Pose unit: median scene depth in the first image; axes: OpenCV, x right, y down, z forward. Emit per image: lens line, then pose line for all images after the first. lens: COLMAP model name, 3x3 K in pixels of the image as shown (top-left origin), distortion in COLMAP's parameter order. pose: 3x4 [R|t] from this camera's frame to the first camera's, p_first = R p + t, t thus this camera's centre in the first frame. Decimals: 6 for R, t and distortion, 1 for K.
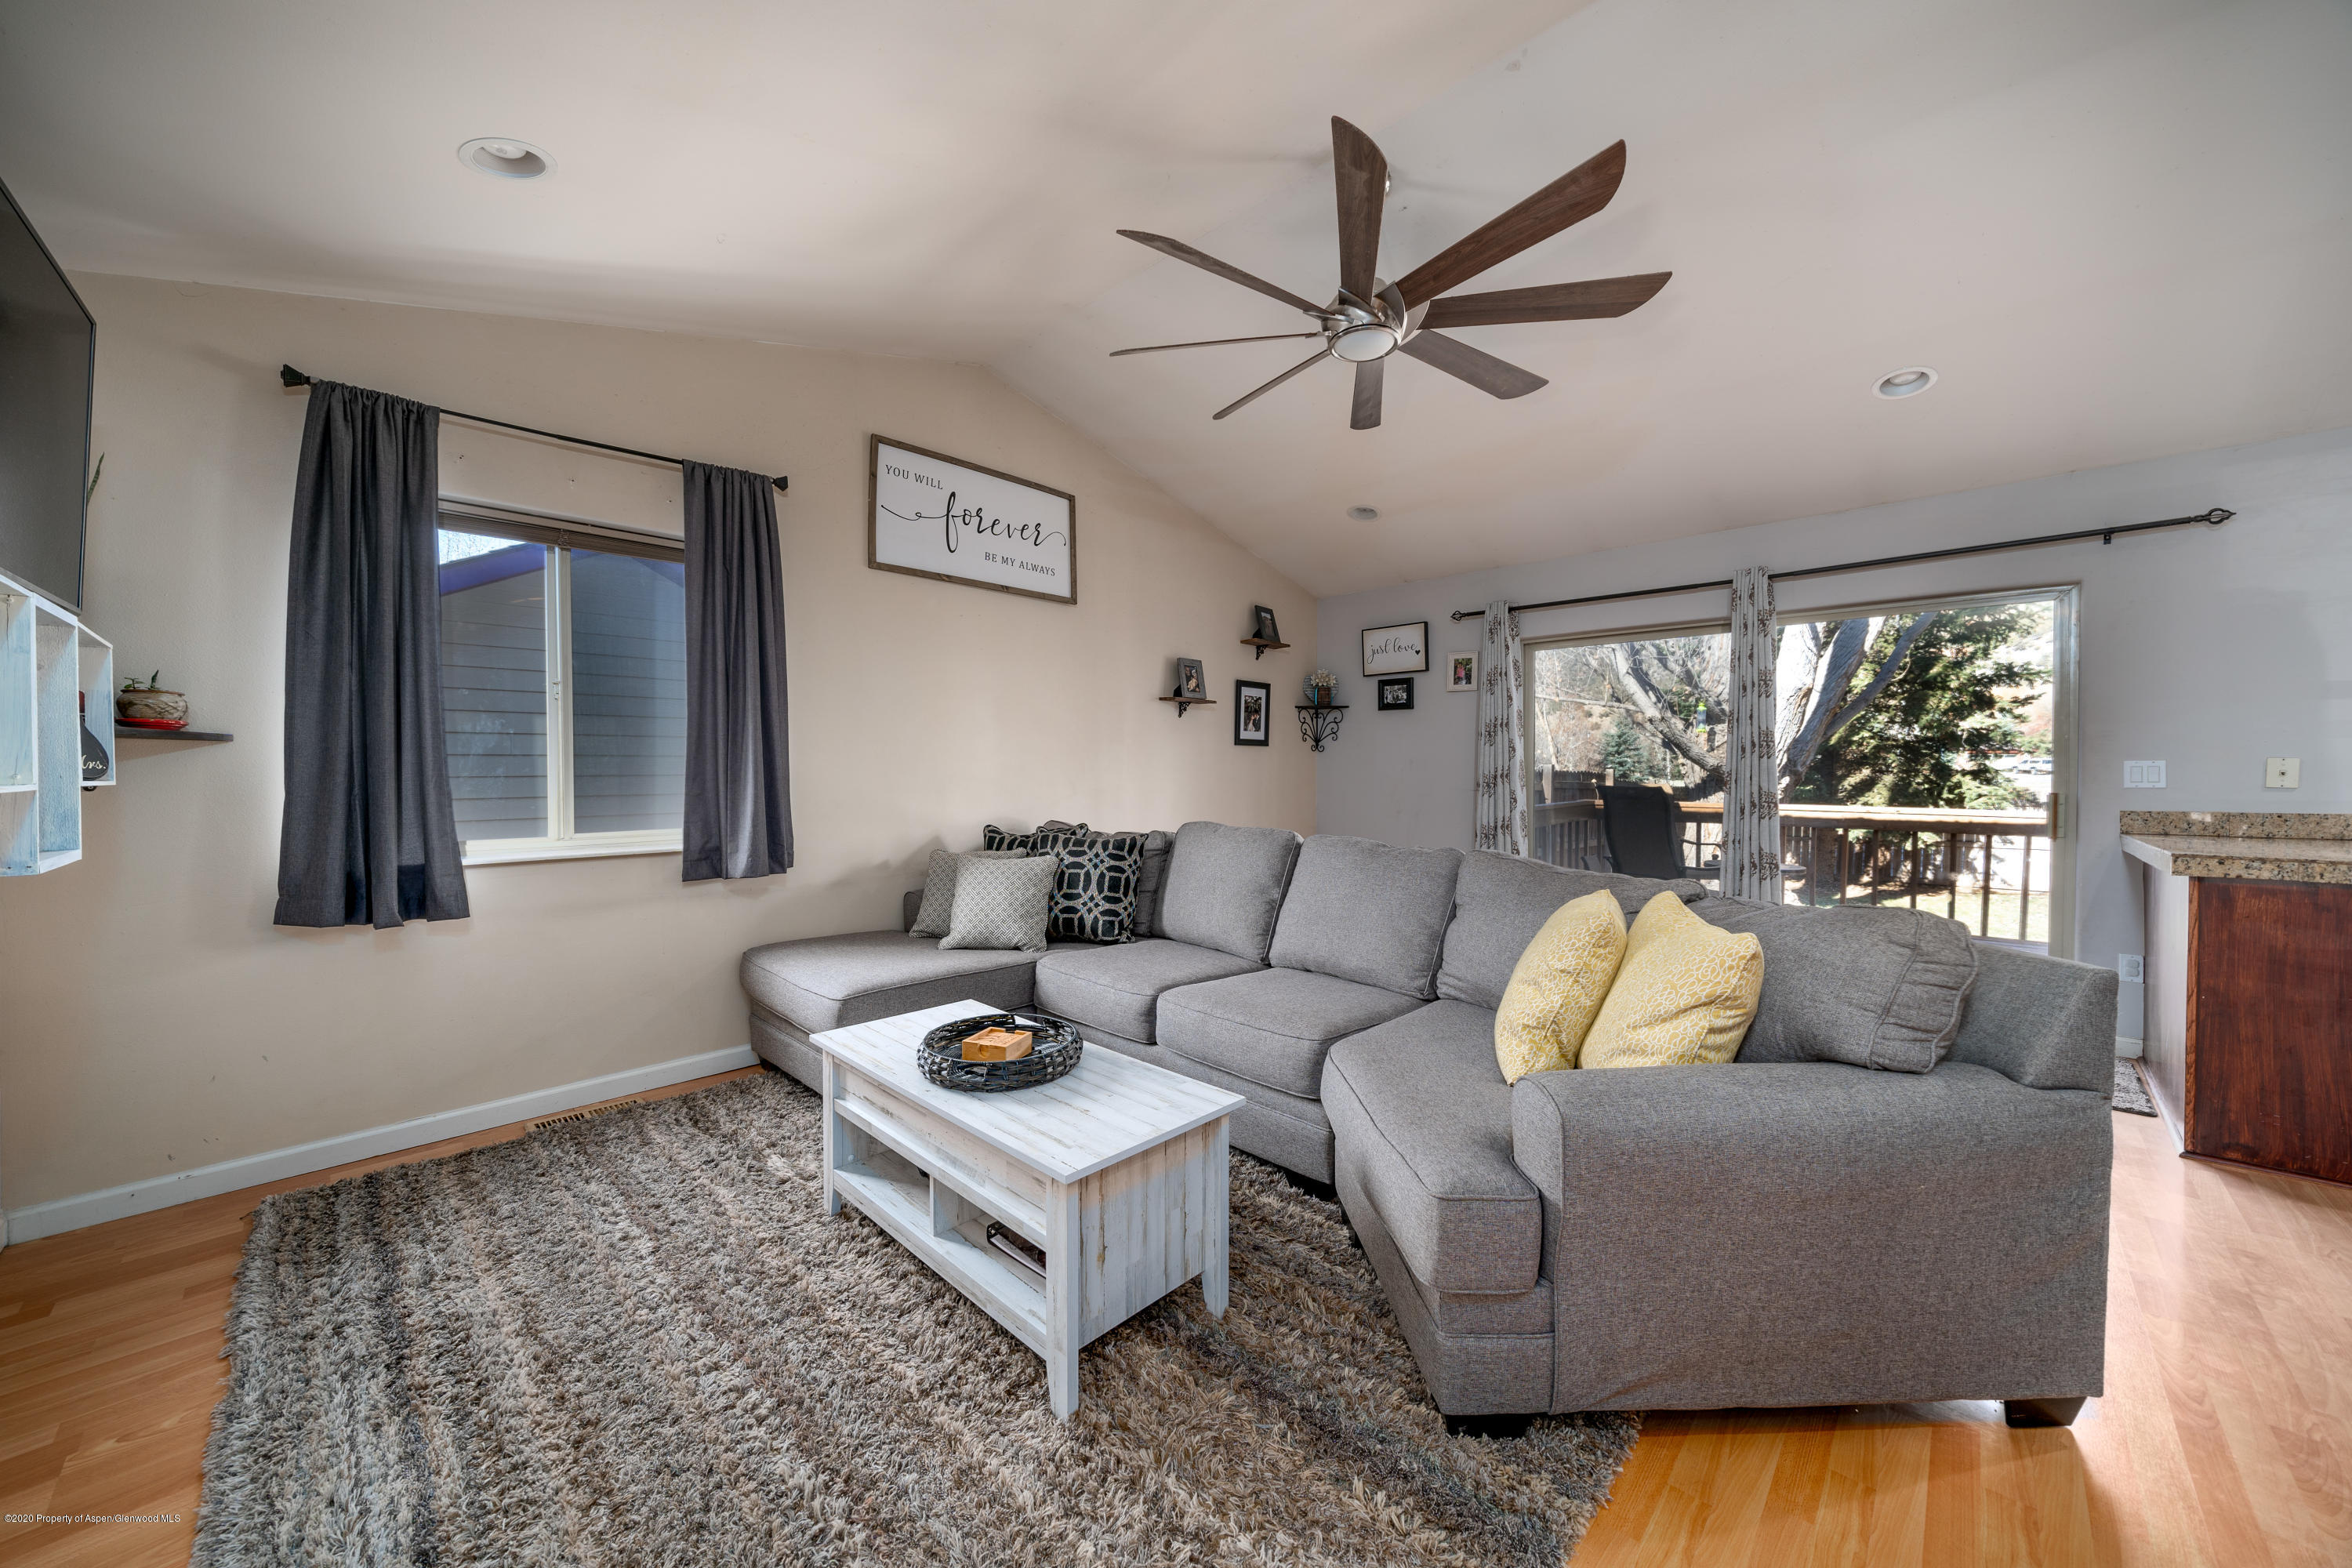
lens RADIAL K [[840.2, 0, 1172.6], [0, 840.2, 779.5], [0, 0, 1]] dist [-0.006512, 0.000171]
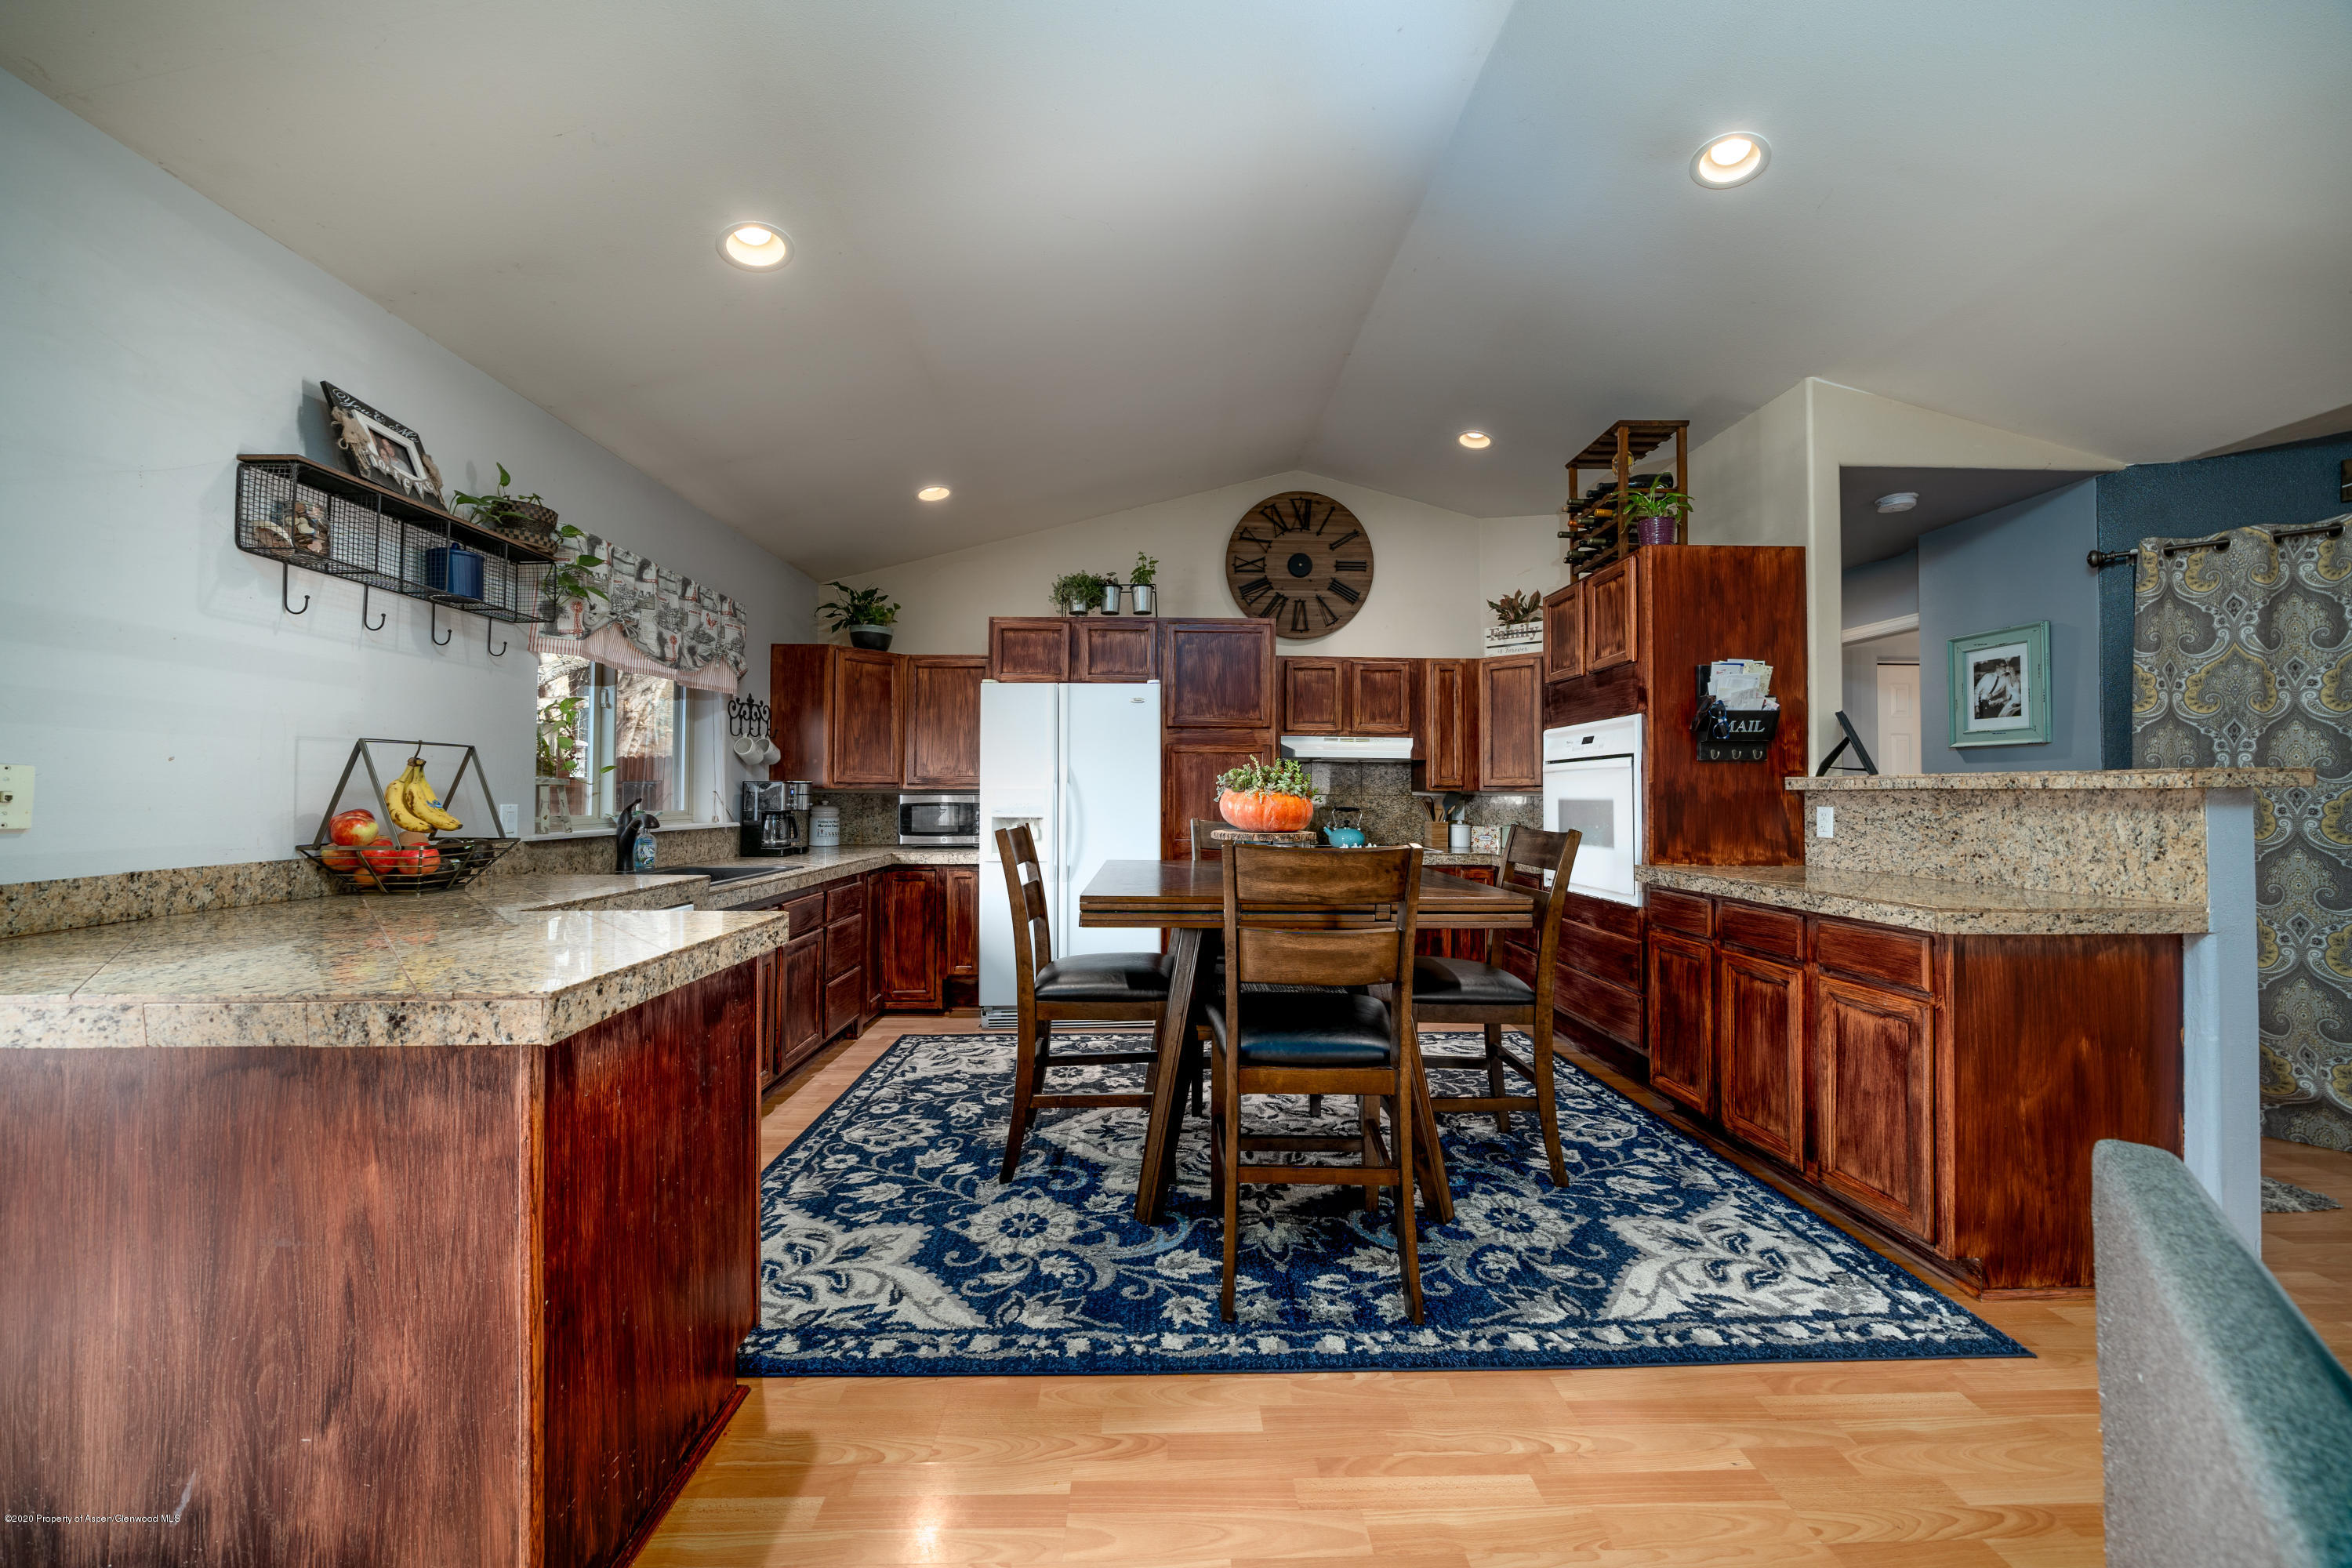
lens RADIAL K [[840.2, 0, 1172.6], [0, 840.2, 779.5], [0, 0, 1]] dist [-0.006512, 0.000171]
pose [[-0.711510, 0.009179, 0.702616, 0.521371], [0.004292, 0.999953, -0.008717, -0.010536], [-0.702662, -0.003186, -0.711516, 0.833590]]
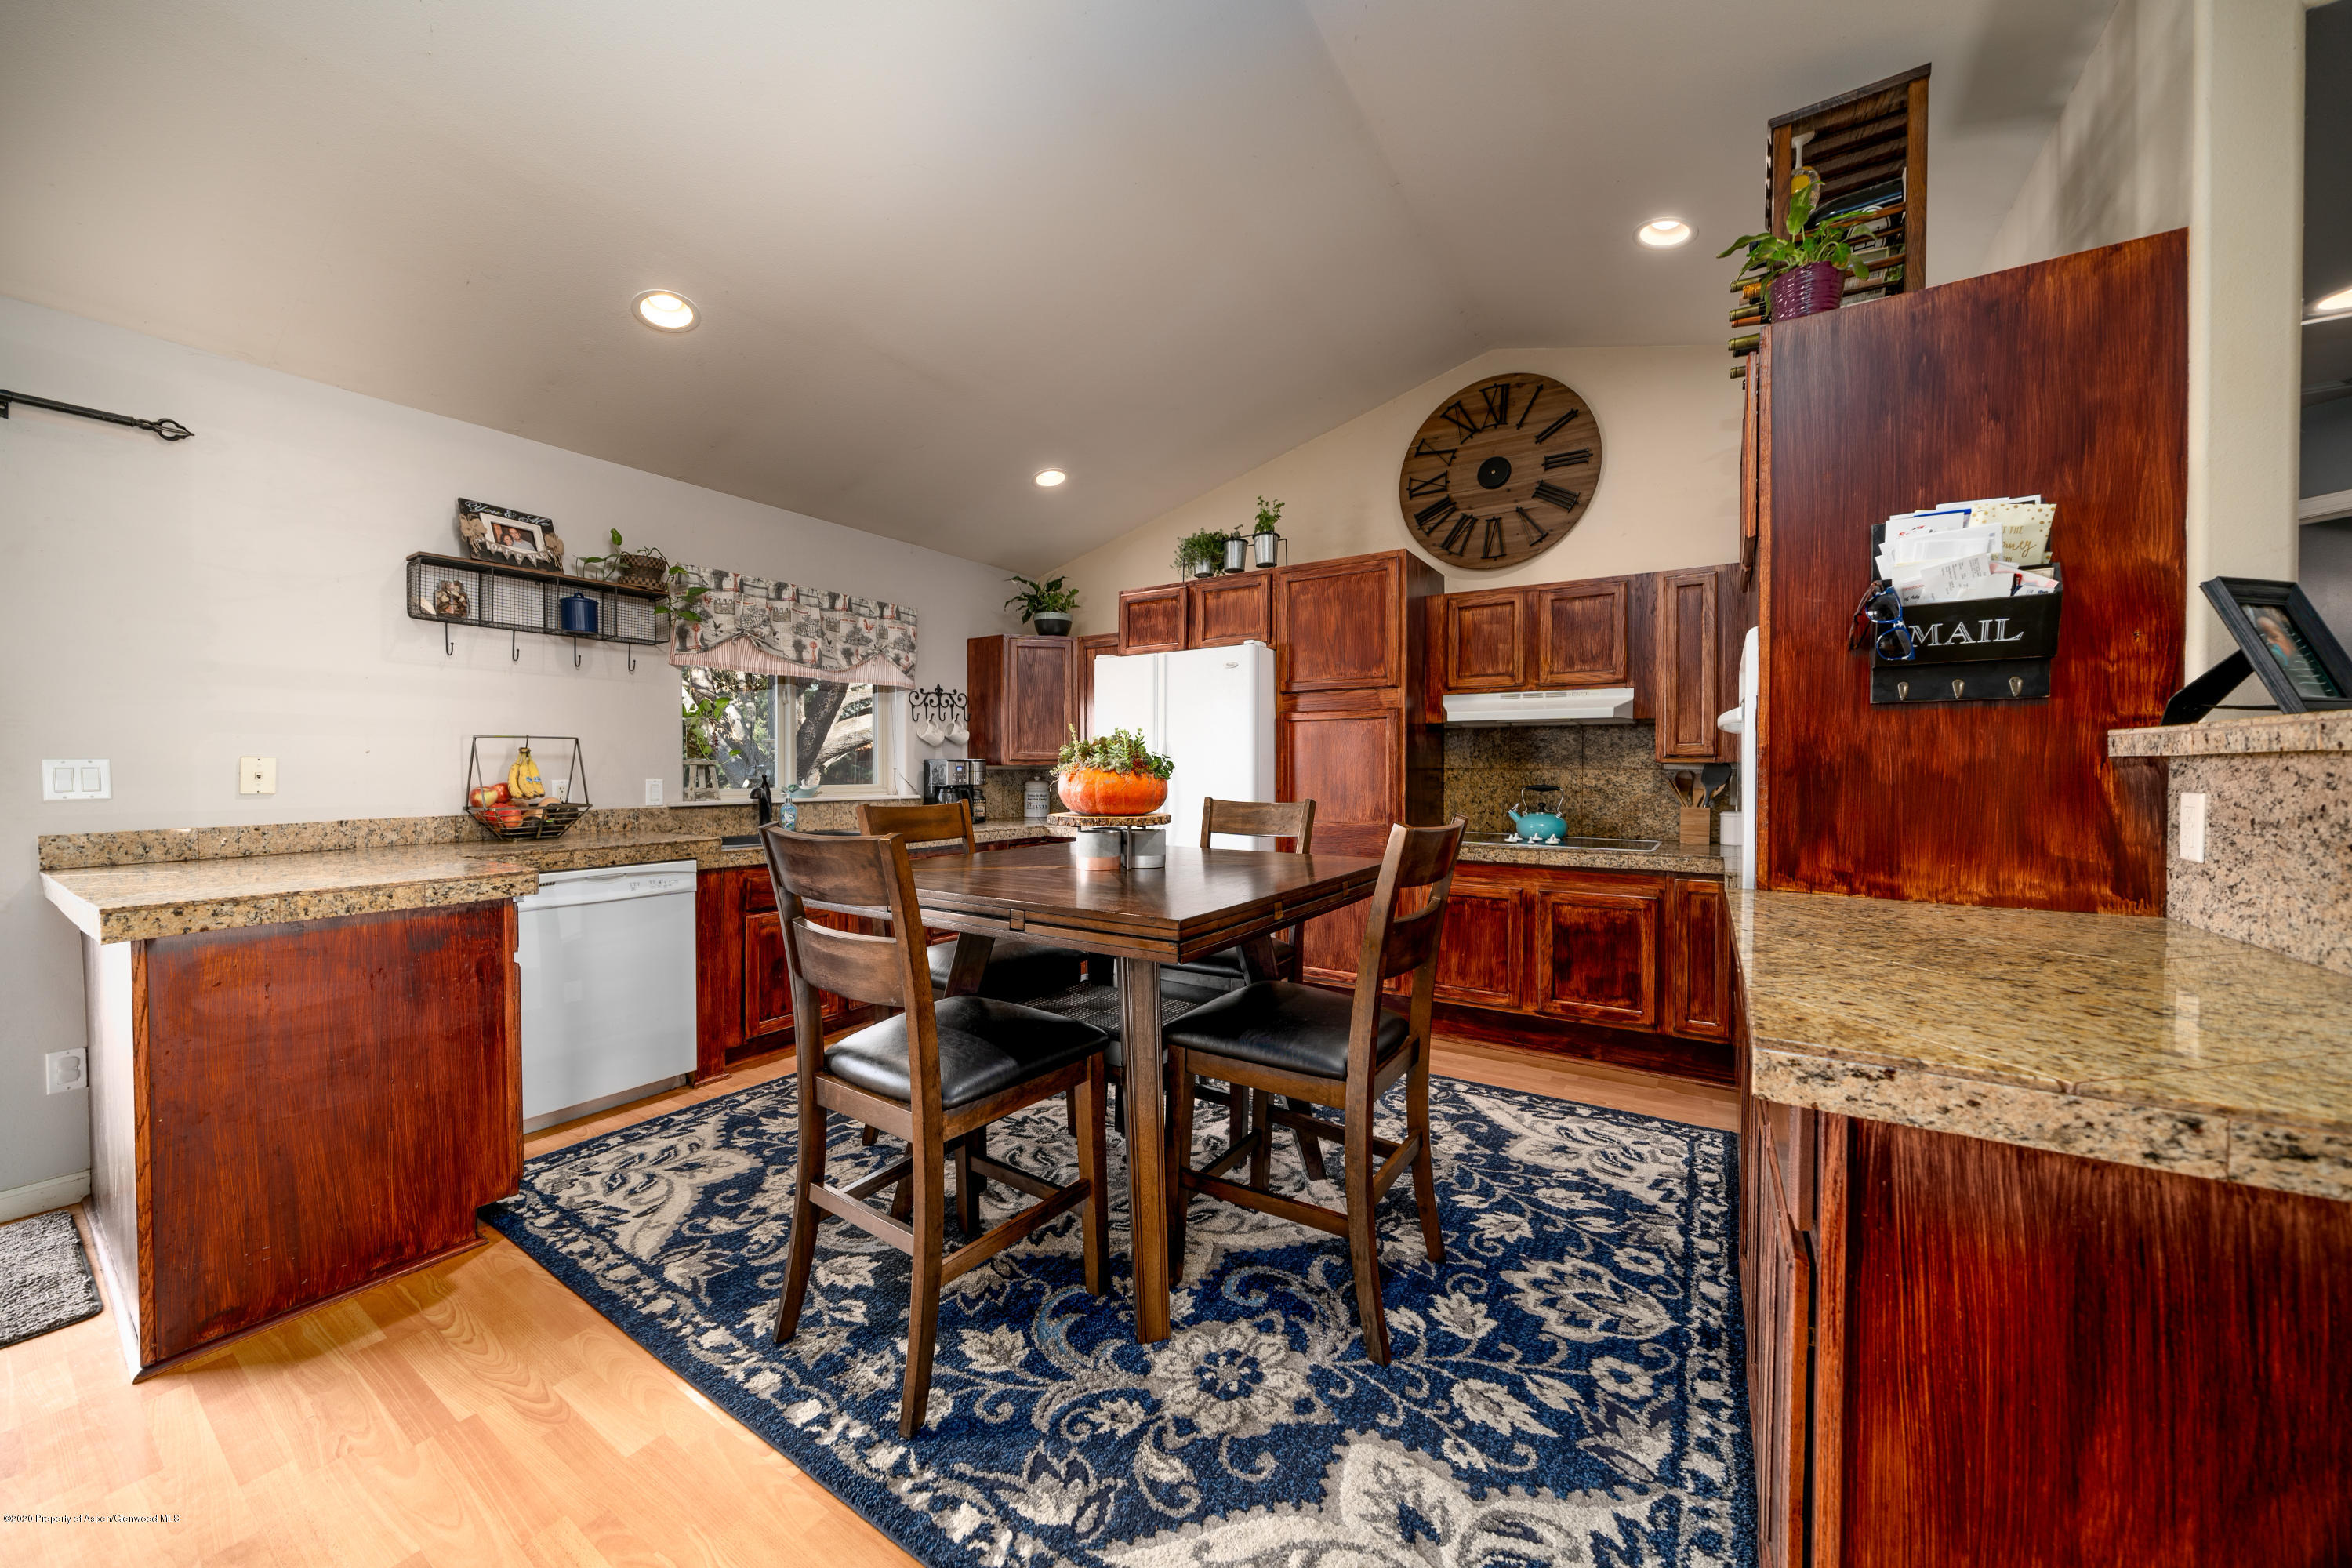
lens RADIAL K [[840.2, 0, 1172.6], [0, 840.2, 779.5], [0, 0, 1]] dist [-0.006512, 0.000171]
pose [[-0.185340, -0.013685, 0.982579, 0.341383], [0.013159, 0.999779, 0.016407, -0.005738], [-0.982586, 0.015971, -0.185118, 0.251786]]
